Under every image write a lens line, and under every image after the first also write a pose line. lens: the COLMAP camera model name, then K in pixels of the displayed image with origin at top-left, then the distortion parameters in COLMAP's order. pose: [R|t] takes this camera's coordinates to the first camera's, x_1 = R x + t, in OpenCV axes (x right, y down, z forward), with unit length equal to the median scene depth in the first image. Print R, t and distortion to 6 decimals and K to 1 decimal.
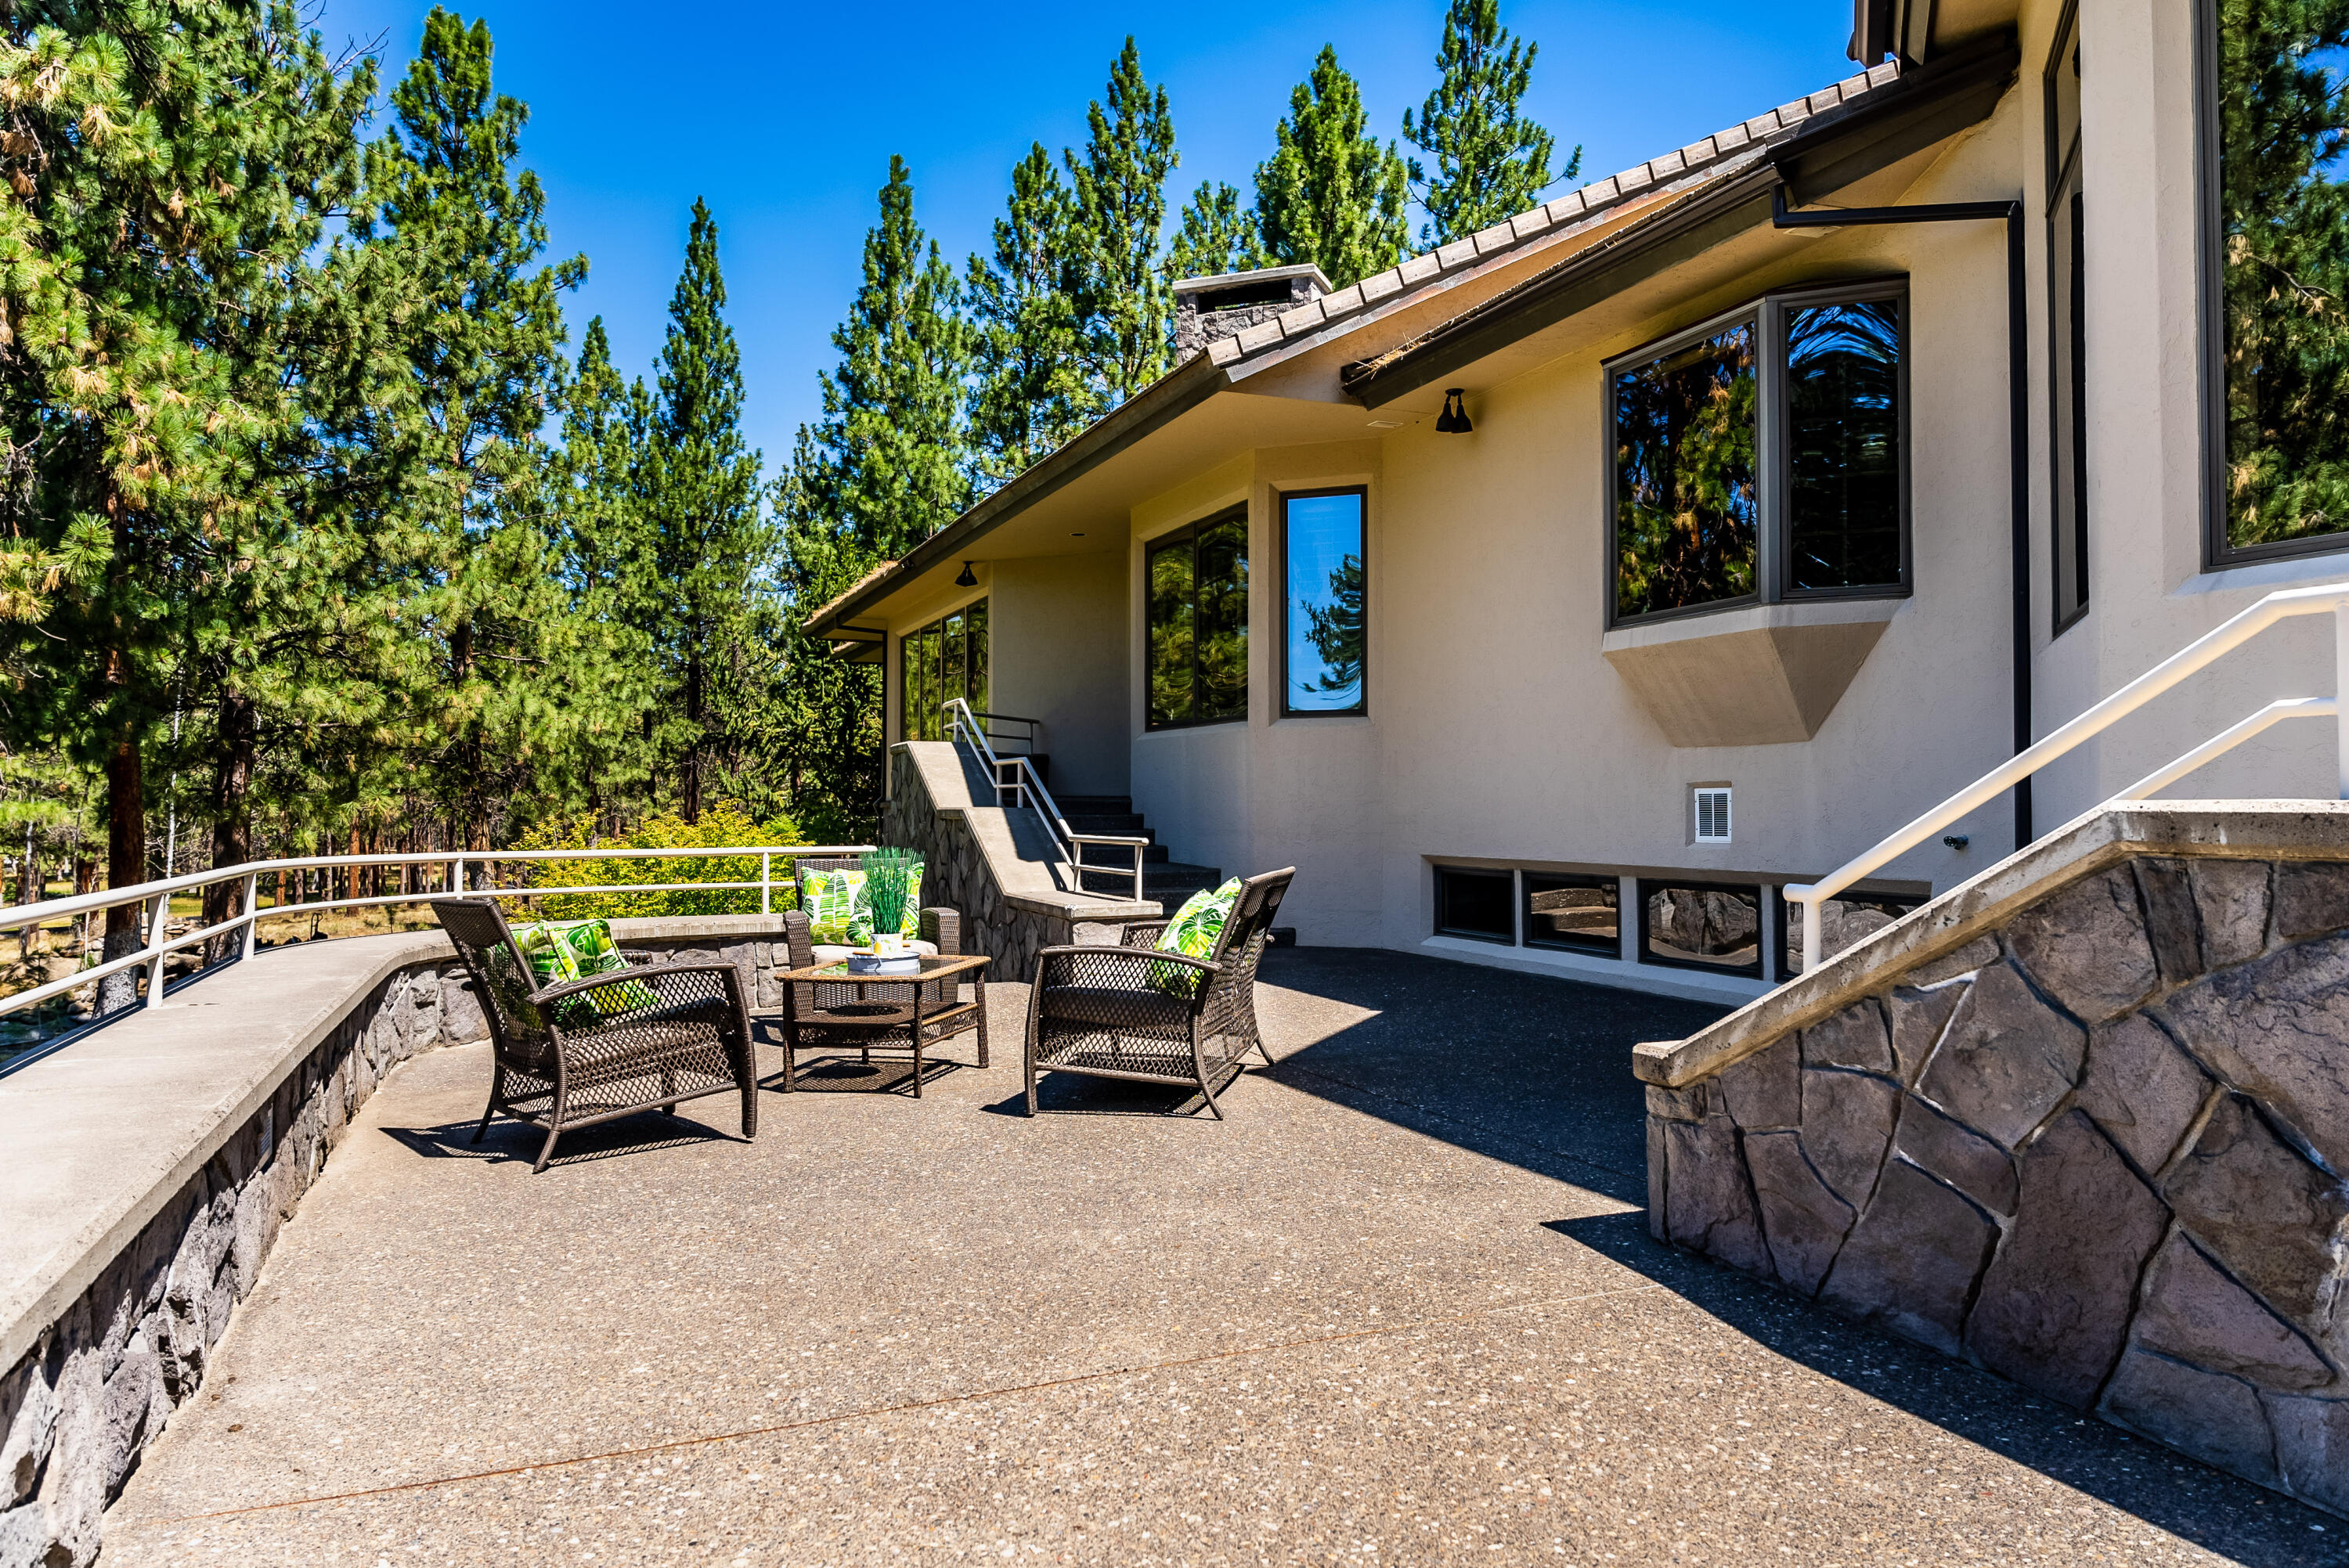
lens RADIAL K [[1538.5, 0, 1174.5], [0, 1538.5, 784.0], [0, 0, 1]] dist [-0.008799, -0.004264]
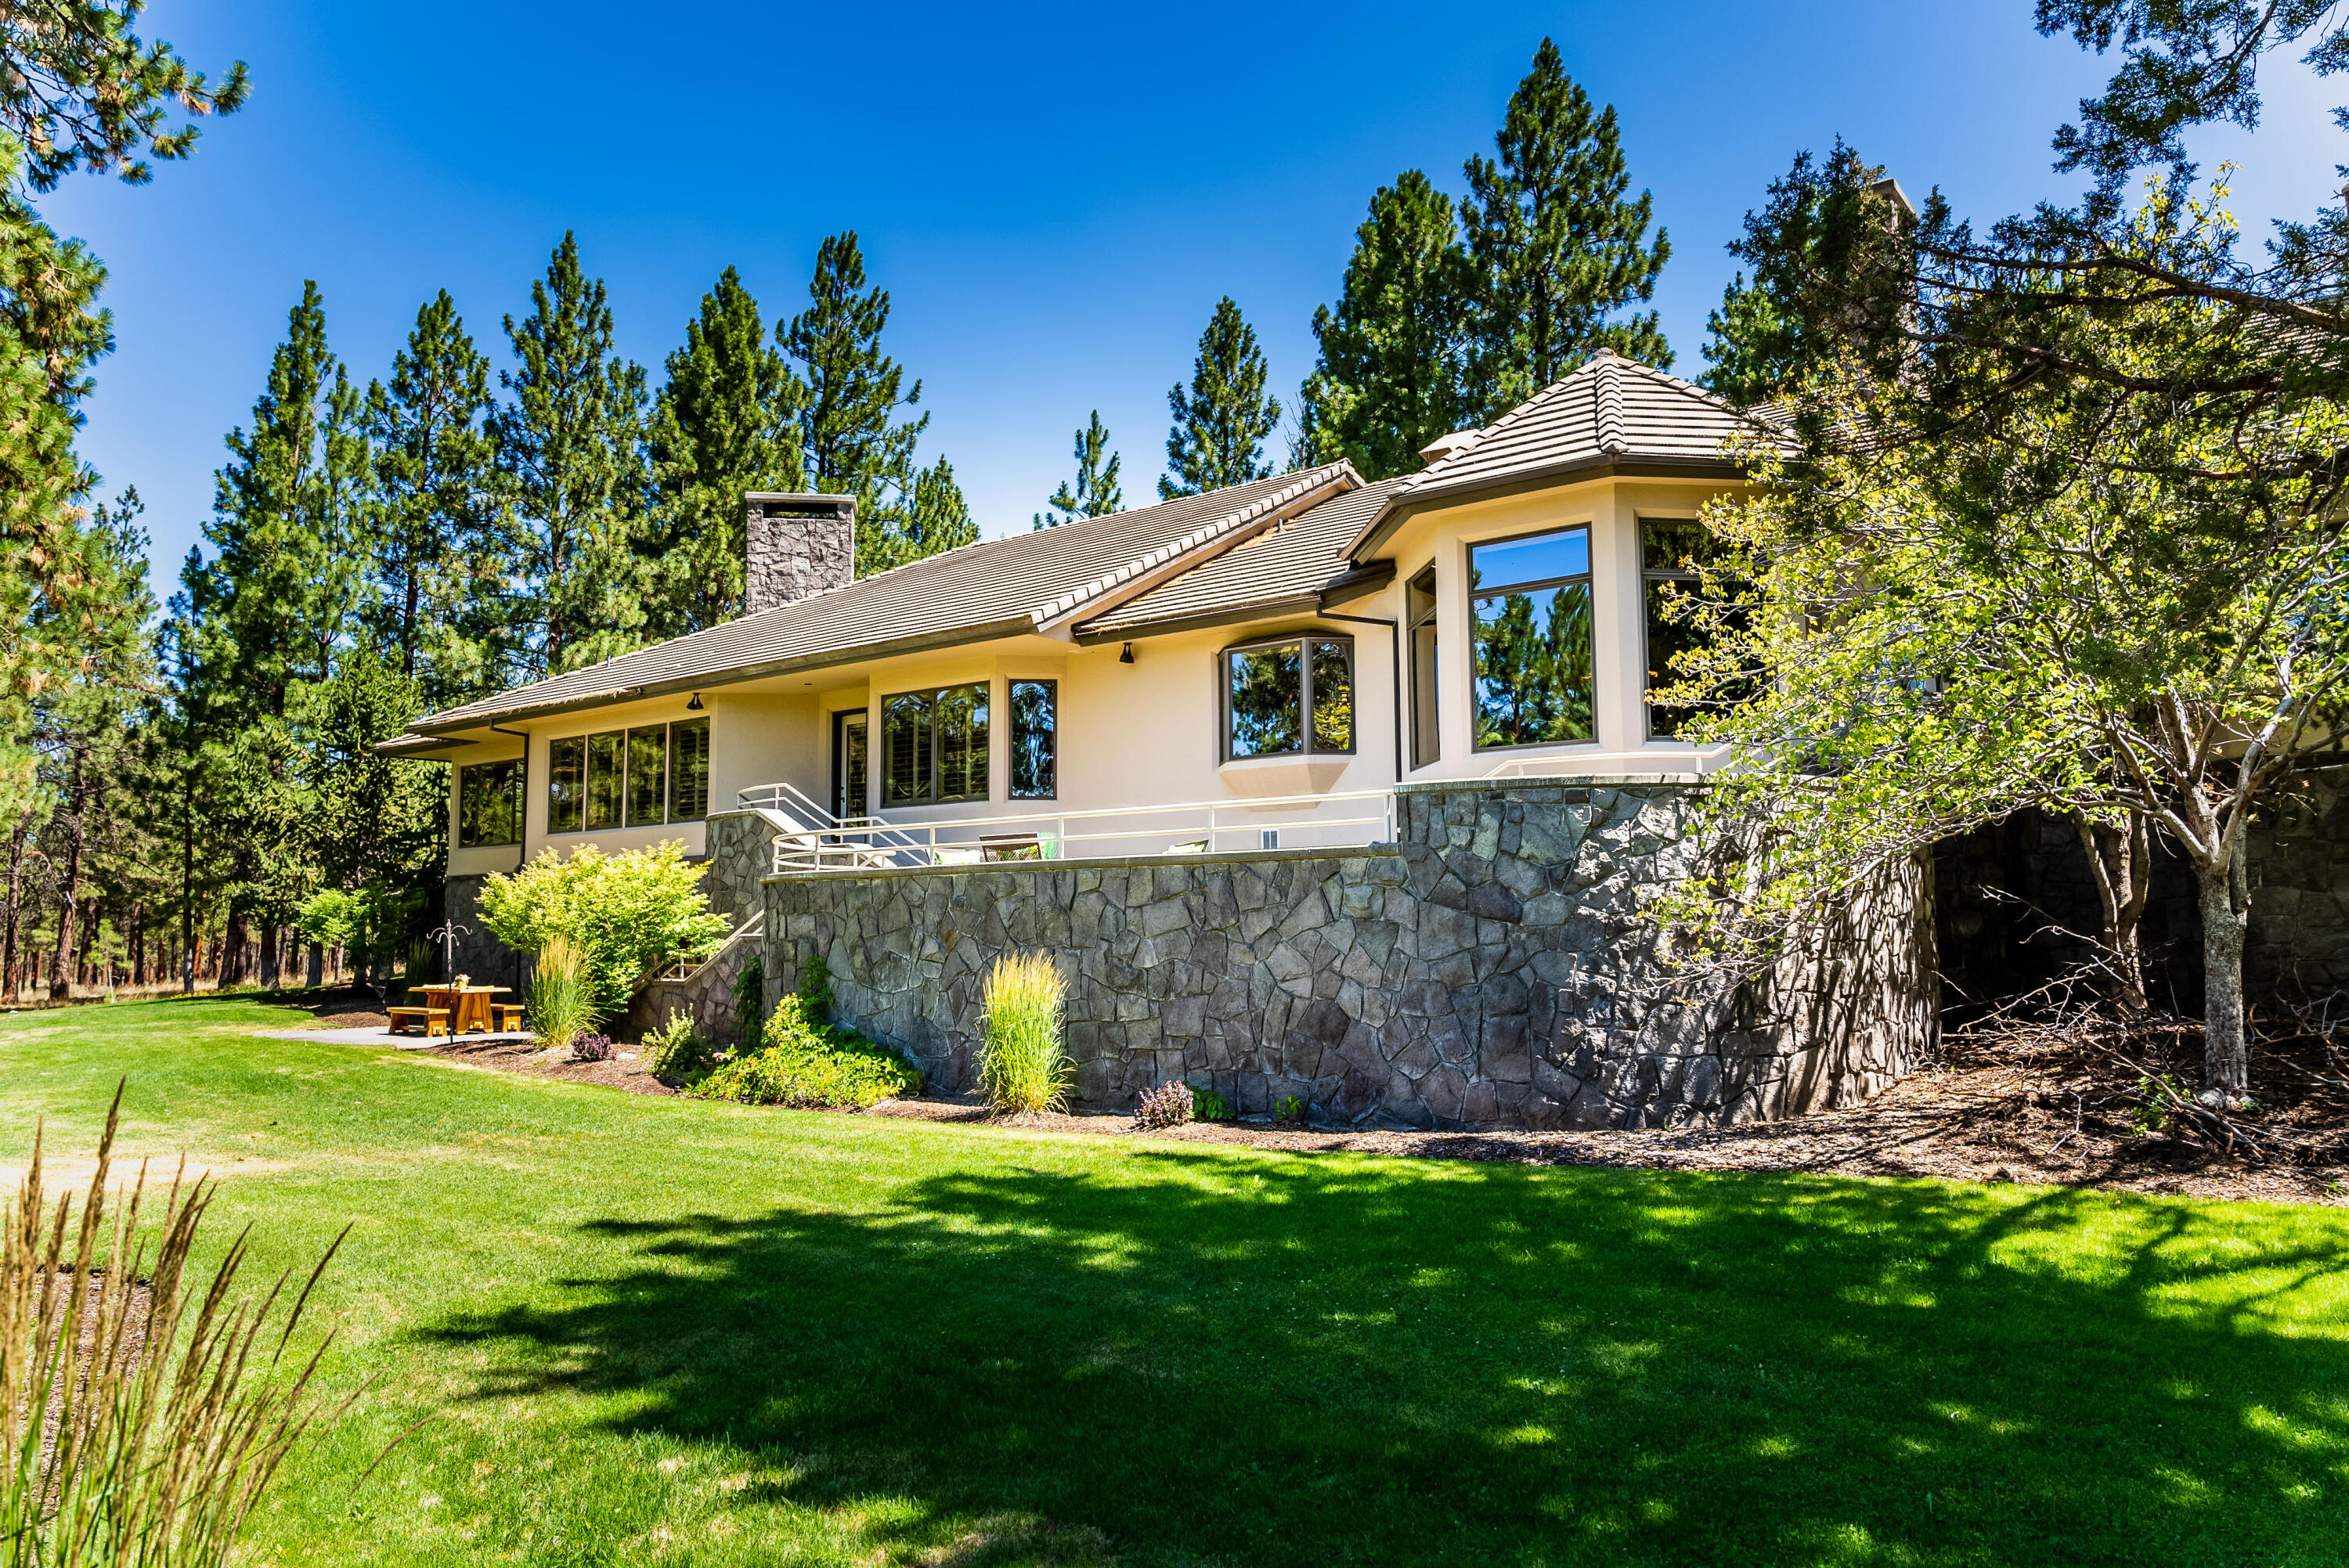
lens RADIAL K [[1538.5, 0, 1174.5], [0, 1538.5, 784.0], [0, 0, 1]] dist [-0.008799, -0.004264]
pose [[0.869449, 0.046184, 0.491860, -0.179536], [-0.002940, 0.996087, -0.088332, 0.026870], [-0.494014, 0.075354, 0.866182, -0.188036]]
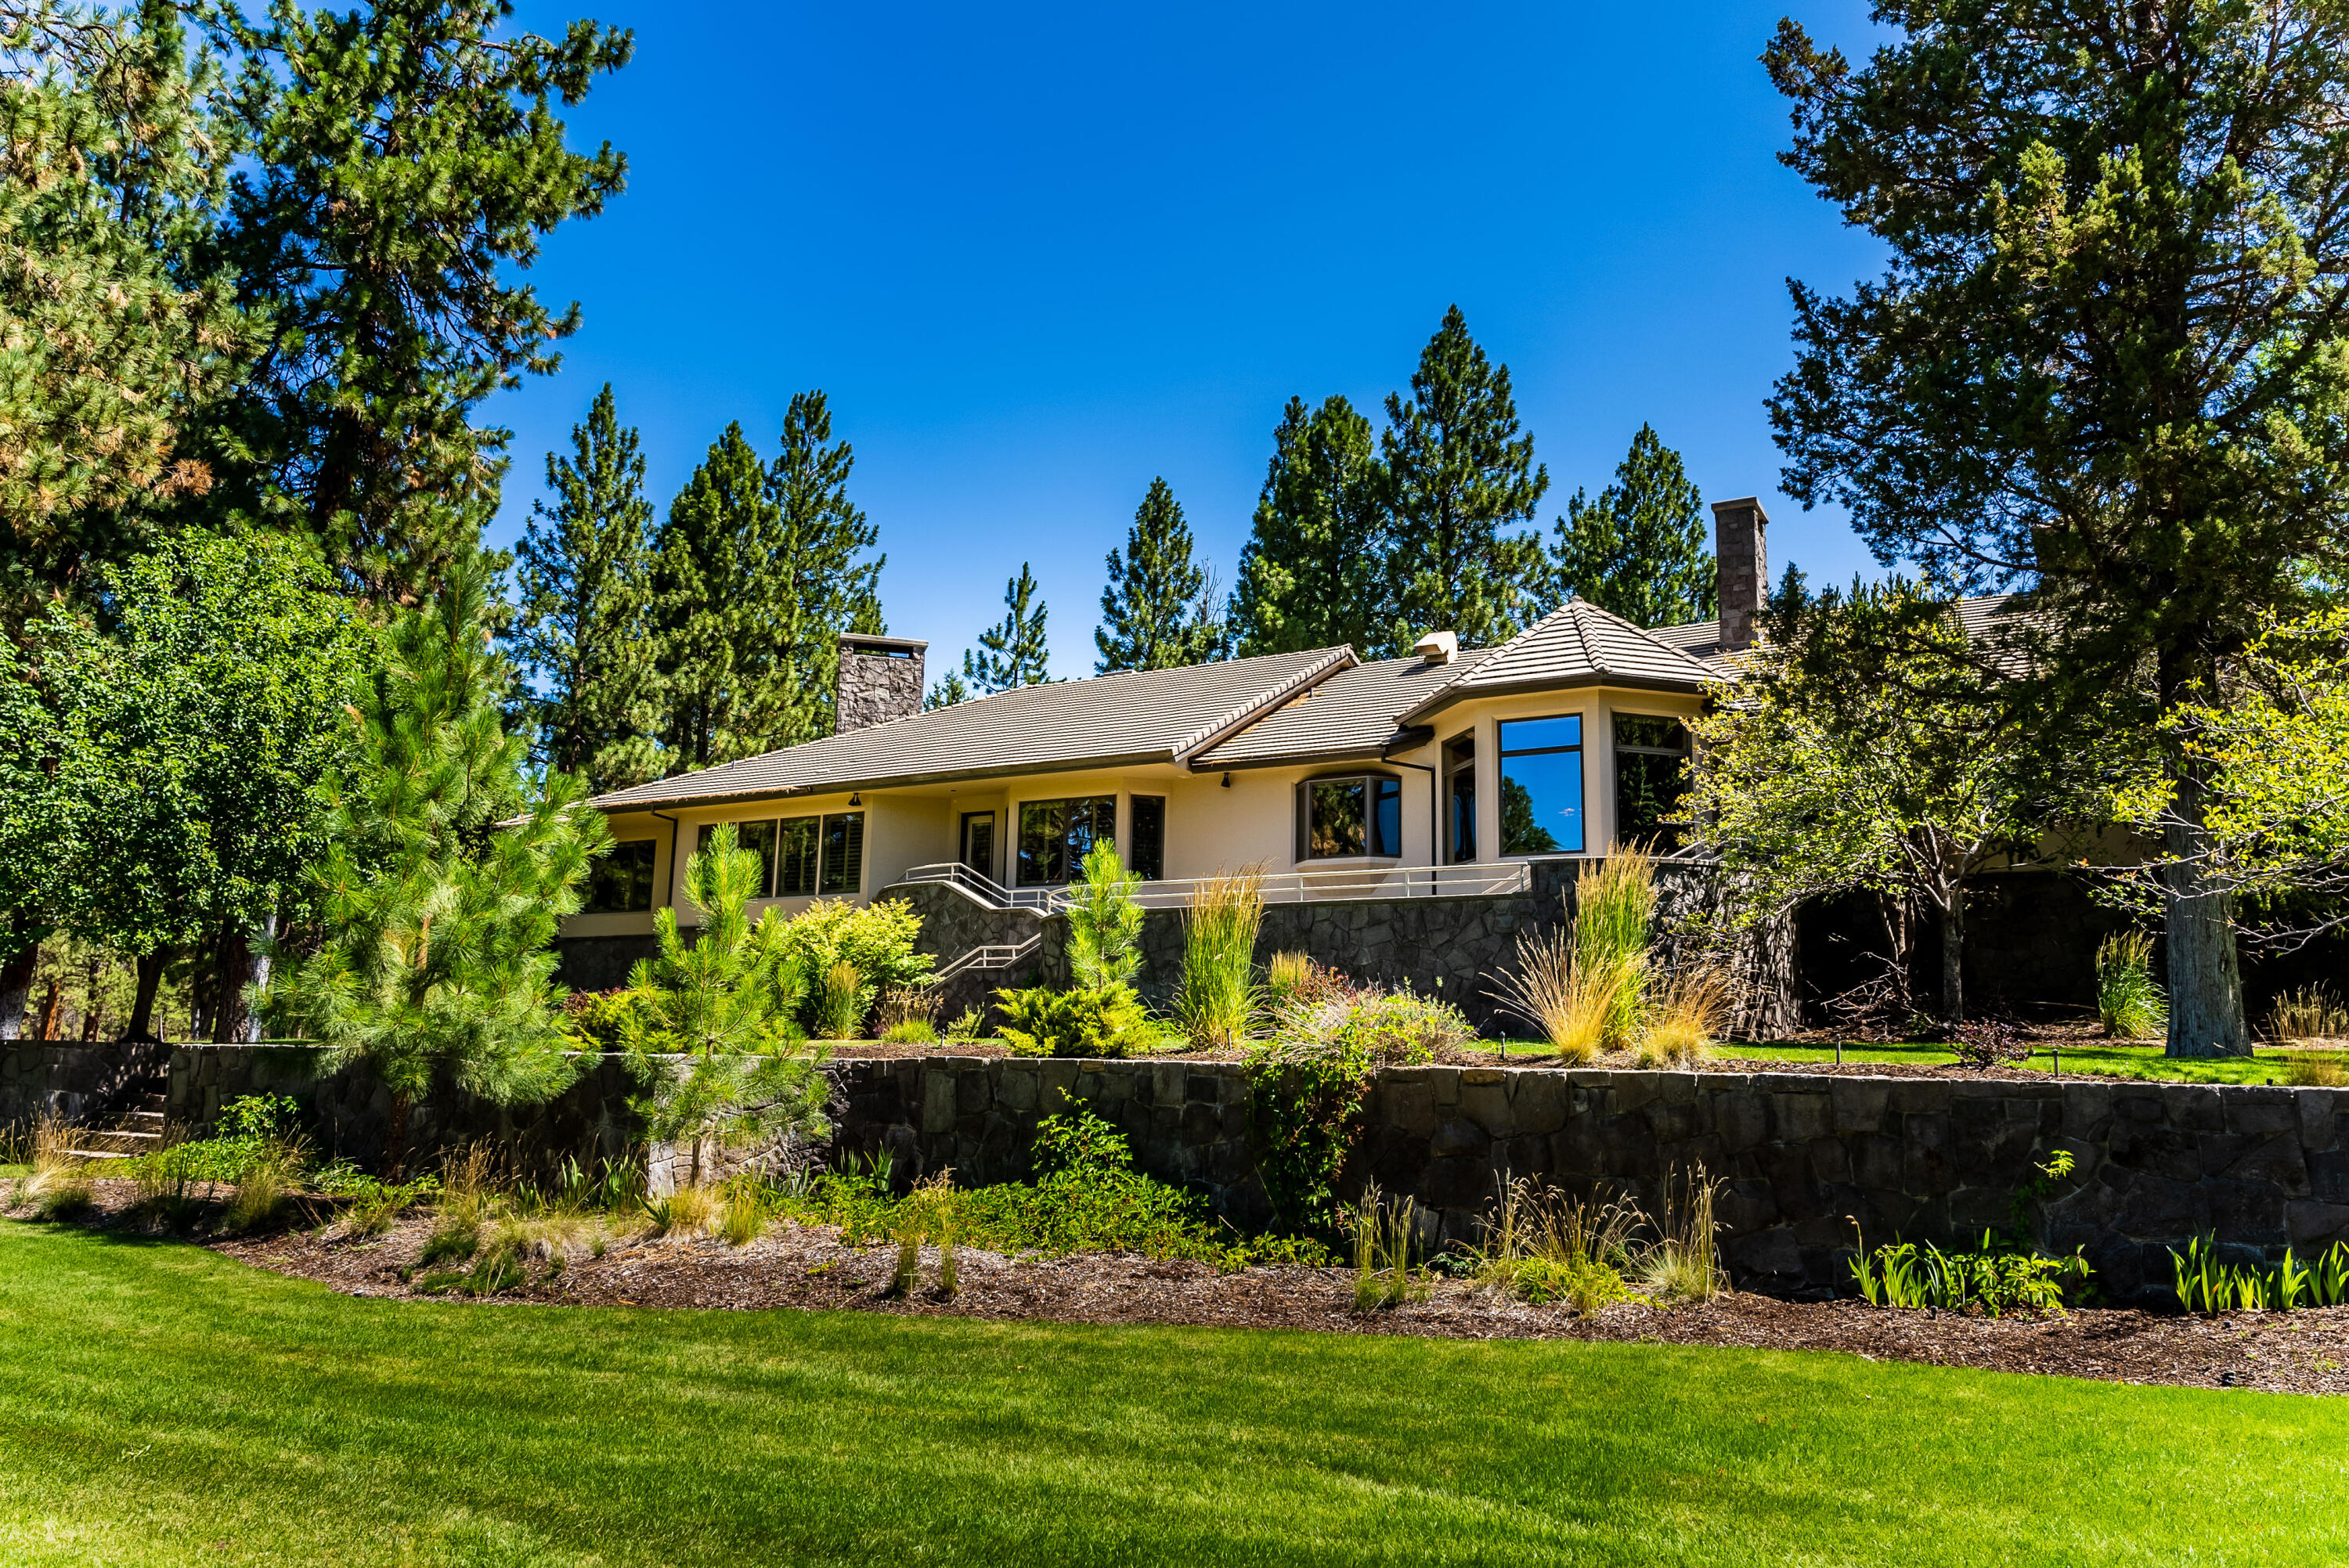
lens RADIAL K [[1551.4, 0, 1174.5], [0, 1551.4, 784.0], [0, 0, 1]] dist [-0.005997, -0.001567]
pose [[0.795716, 0.133424, 0.590792, -0.374751], [-0.033198, 0.983576, -0.177417, 0.066048], [-0.604760, 0.121561, 0.787076, -0.285220]]
